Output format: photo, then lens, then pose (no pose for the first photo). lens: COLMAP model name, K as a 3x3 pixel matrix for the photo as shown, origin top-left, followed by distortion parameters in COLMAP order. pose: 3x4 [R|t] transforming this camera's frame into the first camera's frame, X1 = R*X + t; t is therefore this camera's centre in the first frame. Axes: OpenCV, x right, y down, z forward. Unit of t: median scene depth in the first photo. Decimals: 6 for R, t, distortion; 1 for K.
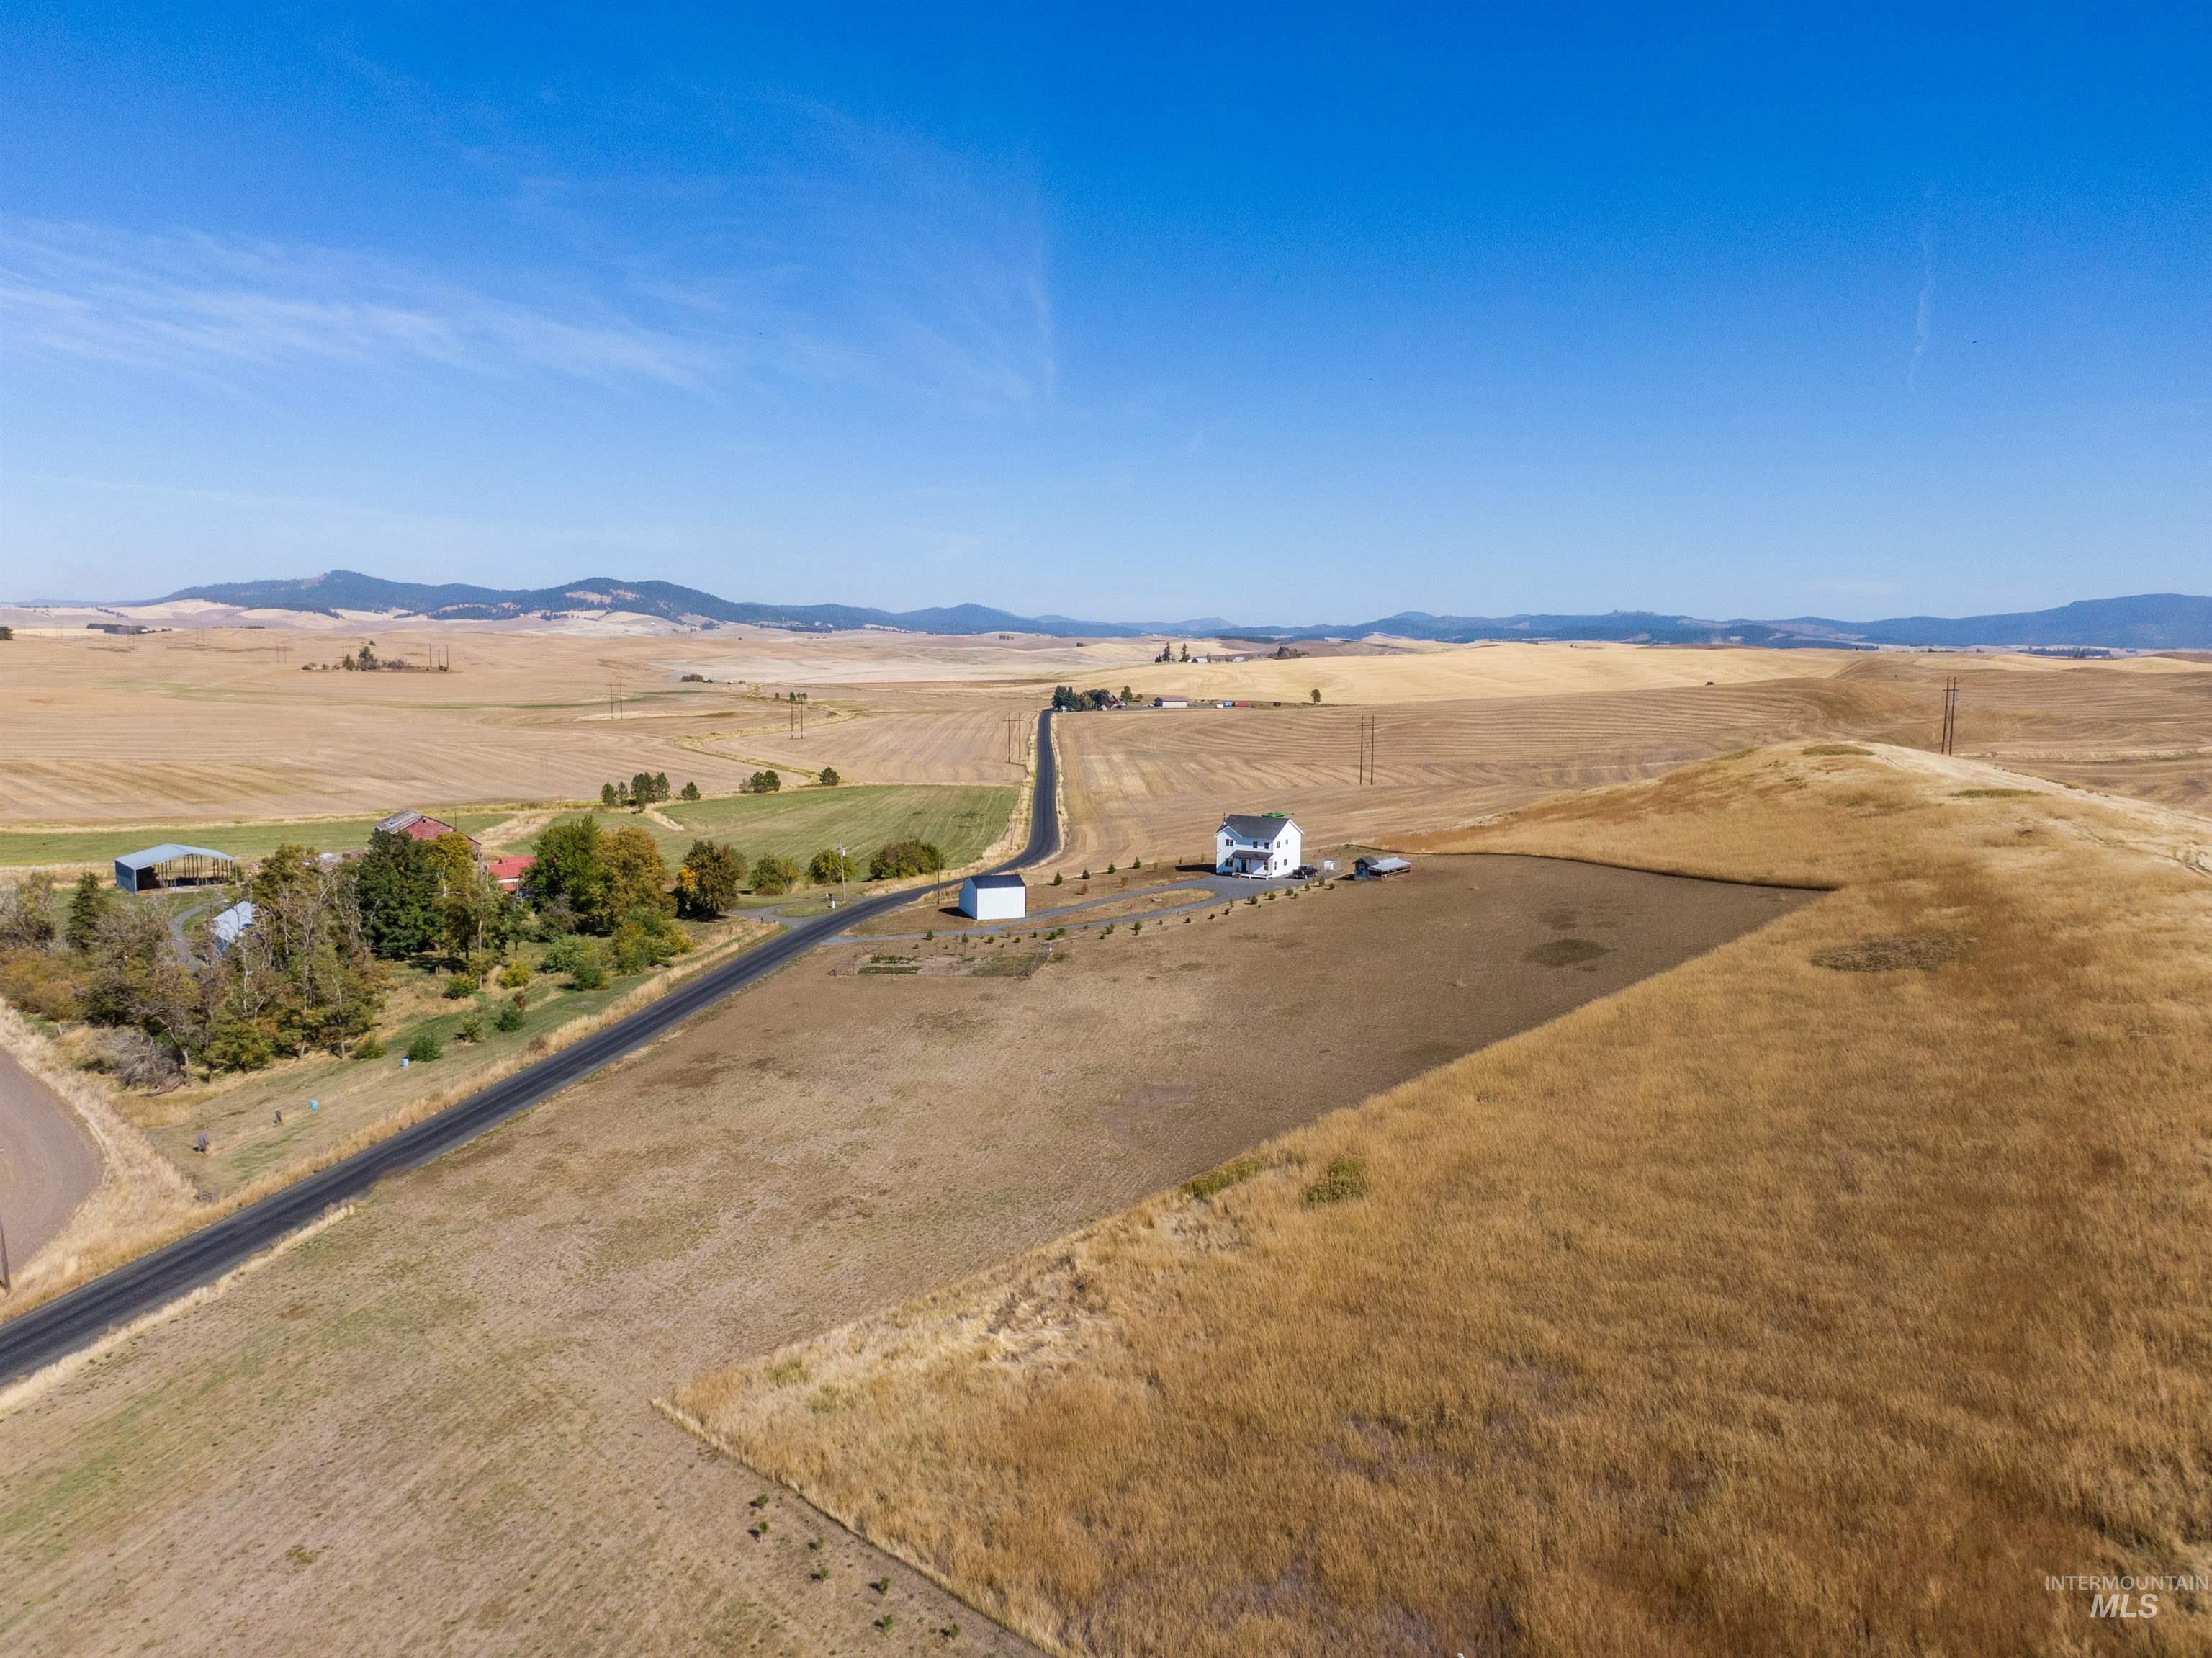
lens RADIAL K [[1643.5, 0, 1112.9], [0, 1643.5, 825.9], [0, 0, 1]] dist [0.031854, -0.041312]
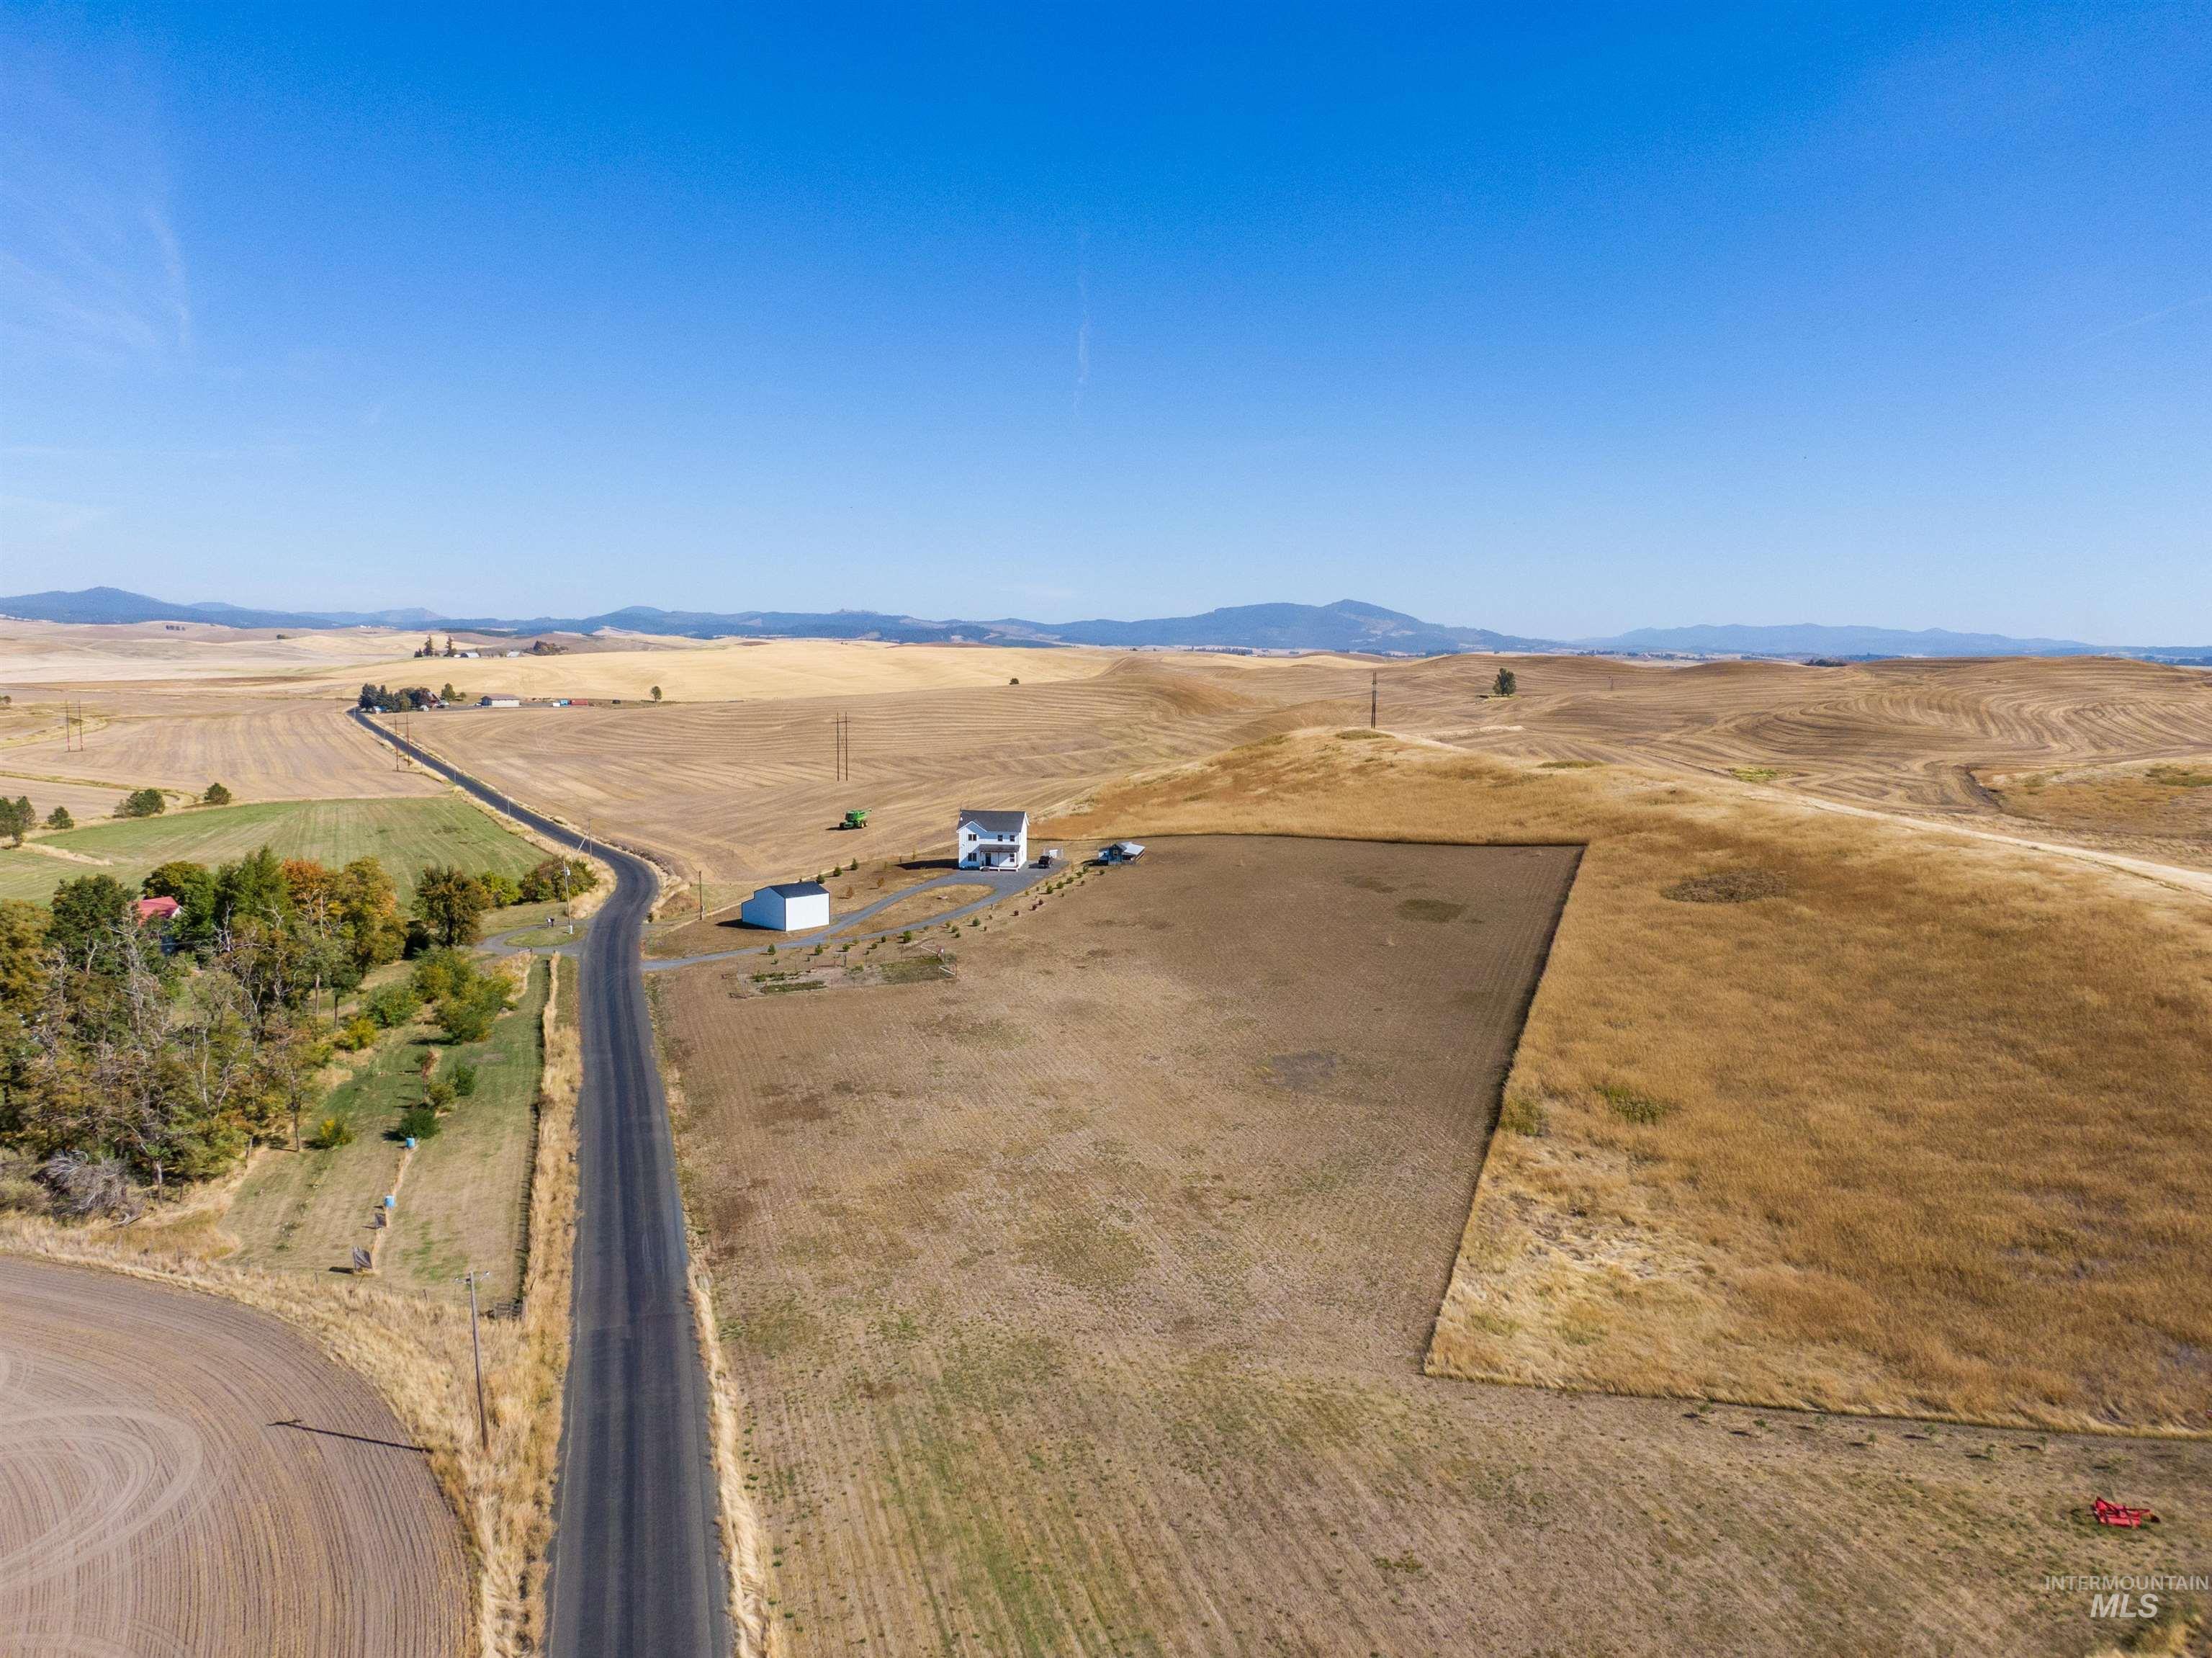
lens RADIAL K [[1643.5, 0, 1103.9], [0, 1643.5, 831.5], [0, 0, 1]] dist [0.031854, -0.041312]
pose [[0.870991, -0.050038, 0.488744, -0.182676], [0.047125, 0.998722, 0.018269, -0.004322], [-0.489034, 0.007121, 0.872236, 0.035411]]
